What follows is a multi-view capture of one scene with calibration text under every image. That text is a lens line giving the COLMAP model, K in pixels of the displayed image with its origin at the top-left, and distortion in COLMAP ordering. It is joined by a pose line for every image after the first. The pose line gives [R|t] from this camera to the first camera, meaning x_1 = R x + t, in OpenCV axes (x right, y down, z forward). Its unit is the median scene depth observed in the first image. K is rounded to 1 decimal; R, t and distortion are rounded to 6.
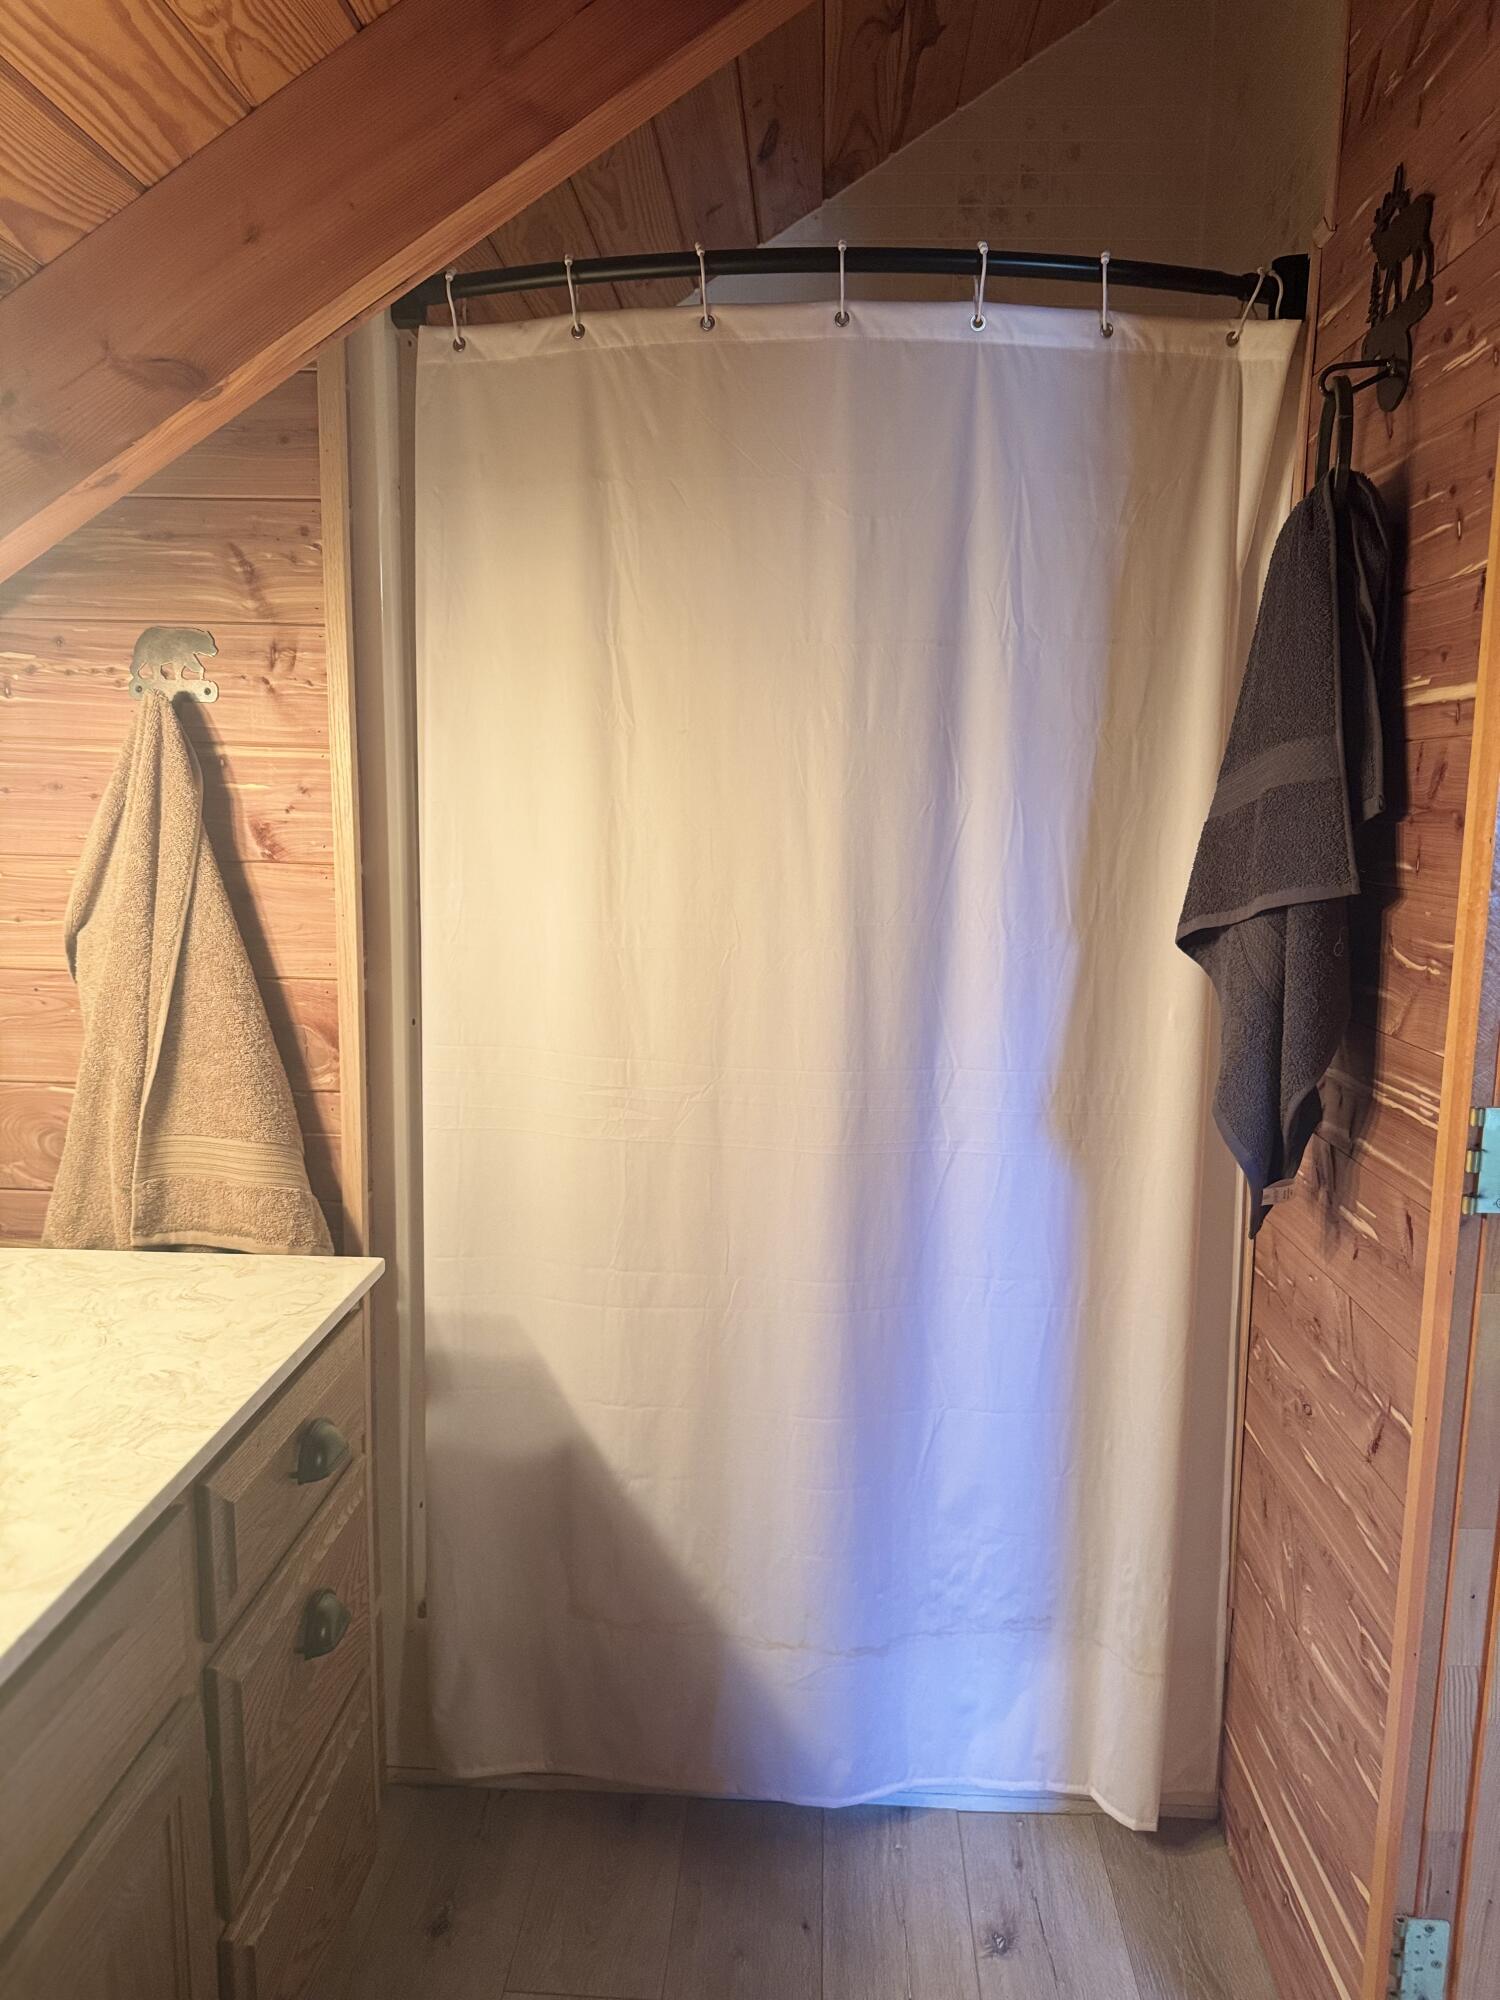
lens RADIAL K [[1407.2, 0, 755.2], [0, 1407.2, 1006.2], [0, 0, 1]] dist [0.025223, -0.029659]
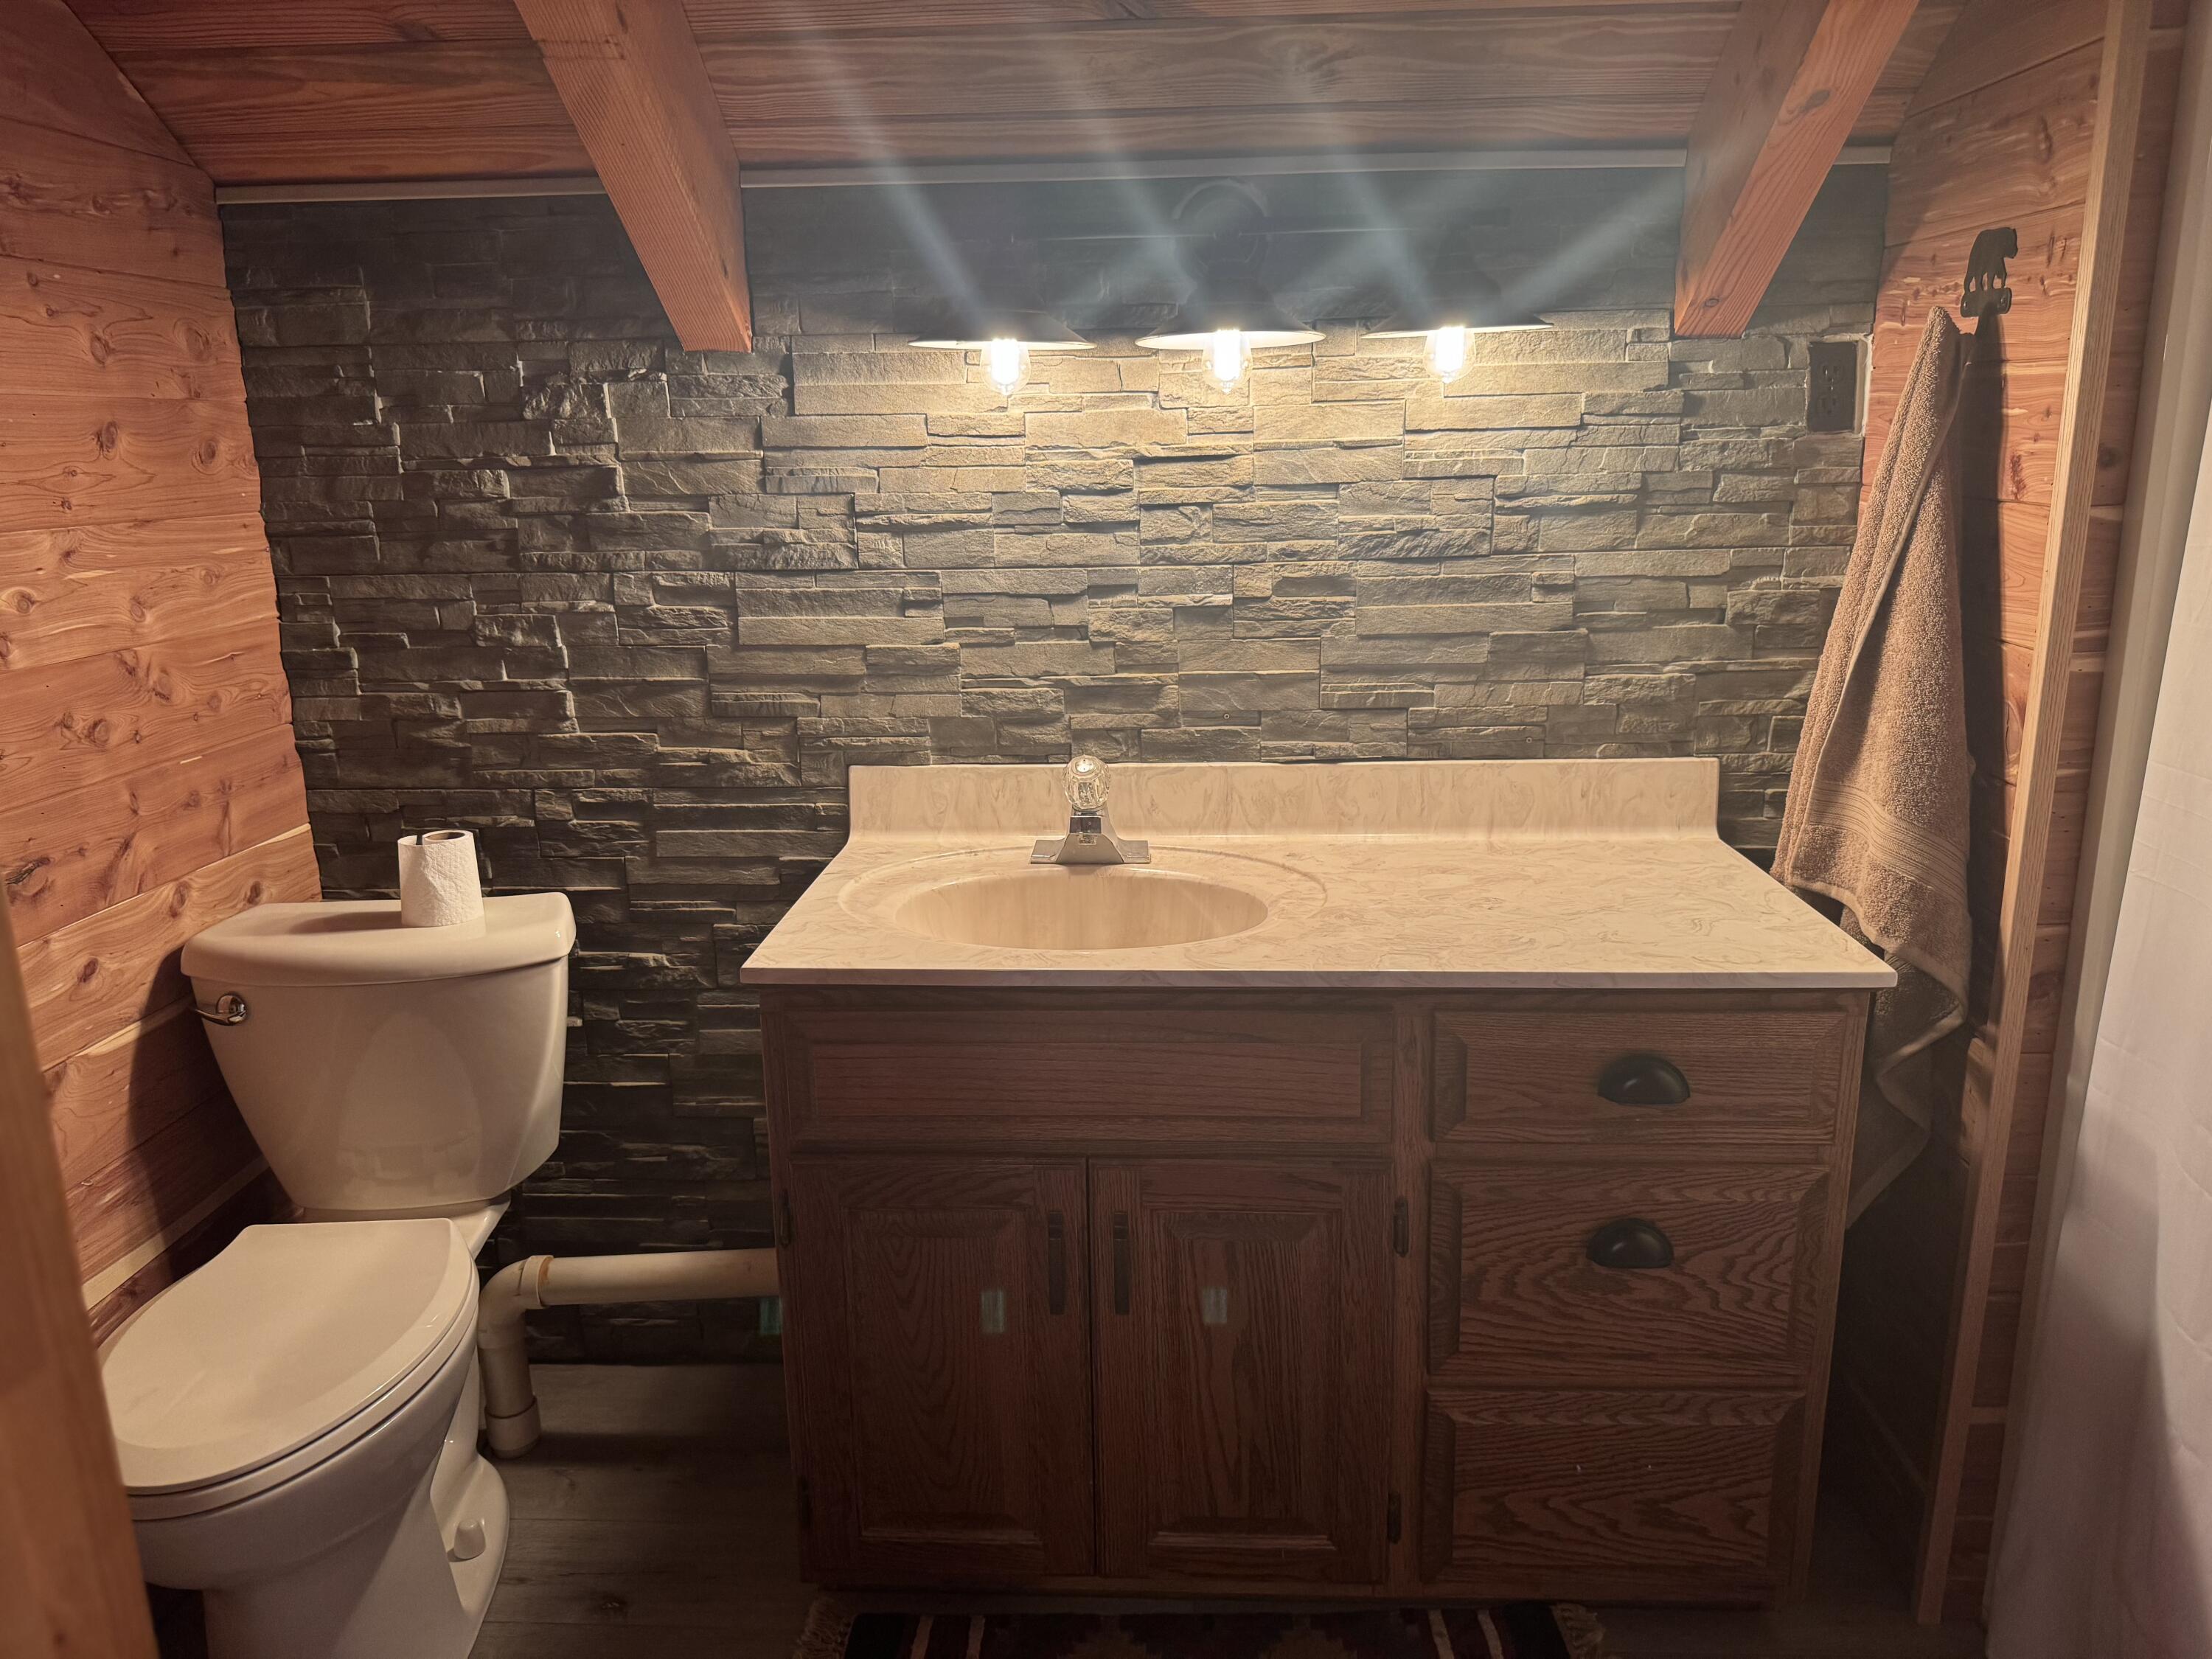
lens RADIAL K [[1556.3, 0, 1111.5], [0, 1556.3, 820.8], [0, 0, 1]] dist [0.025223, -0.029659]
pose [[0.008634, 0.229120, -0.973360, 0.629281], [-0.130012, 0.965391, 0.226091, -0.062294], [0.991475, 0.124597, 0.038124, 0.473278]]
